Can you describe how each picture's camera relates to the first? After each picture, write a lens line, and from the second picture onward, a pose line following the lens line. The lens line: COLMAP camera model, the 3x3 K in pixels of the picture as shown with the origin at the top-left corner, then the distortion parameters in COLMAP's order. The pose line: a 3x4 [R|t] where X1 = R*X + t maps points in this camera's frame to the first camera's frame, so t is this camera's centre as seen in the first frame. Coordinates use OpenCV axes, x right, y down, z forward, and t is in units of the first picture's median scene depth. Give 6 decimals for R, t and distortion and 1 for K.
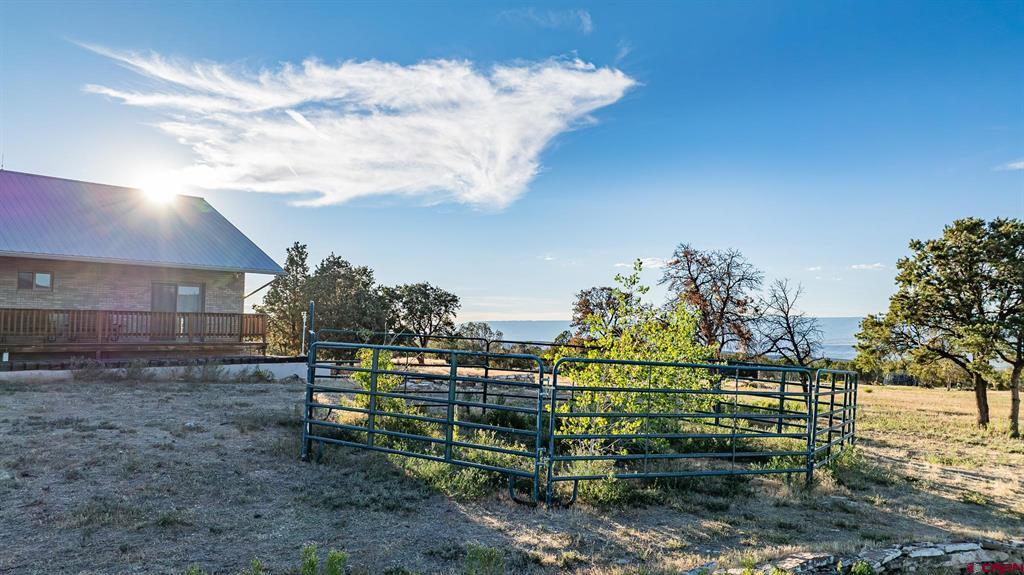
lens RADIAL K [[720.3, 0, 512.8], [0, 720.3, 293.3], [0, 0, 1]] dist [-0.031768, 0.021865]
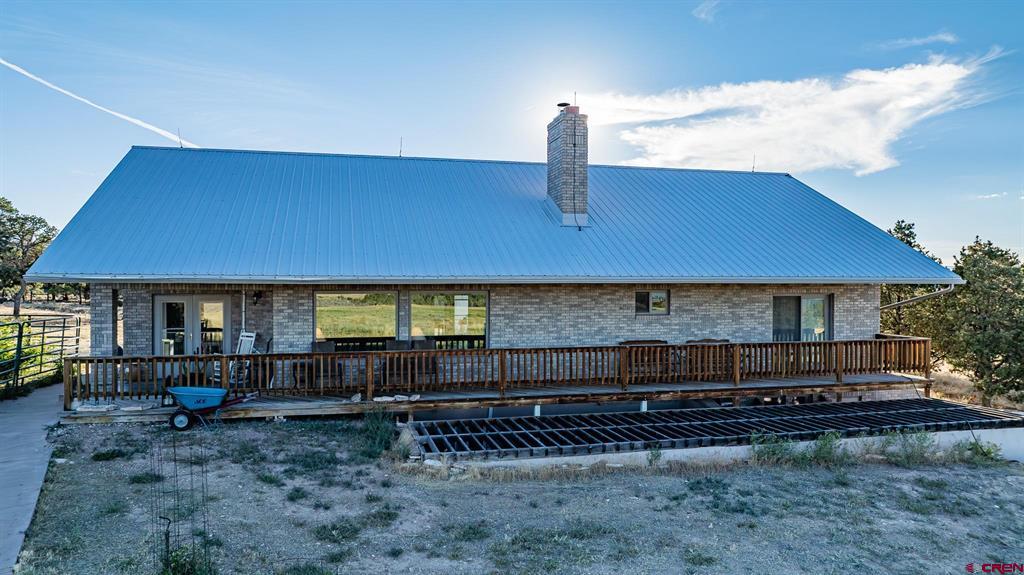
lens RADIAL K [[720.3, 0, 512.8], [0, 720.3, 293.3], [0, 0, 1]] dist [-0.031768, 0.021865]
pose [[0.838771, 0.008123, -0.544424, -0.334089], [0.031060, 0.997547, 0.062736, -0.079223], [0.543598, -0.069531, 0.836461, 0.211638]]
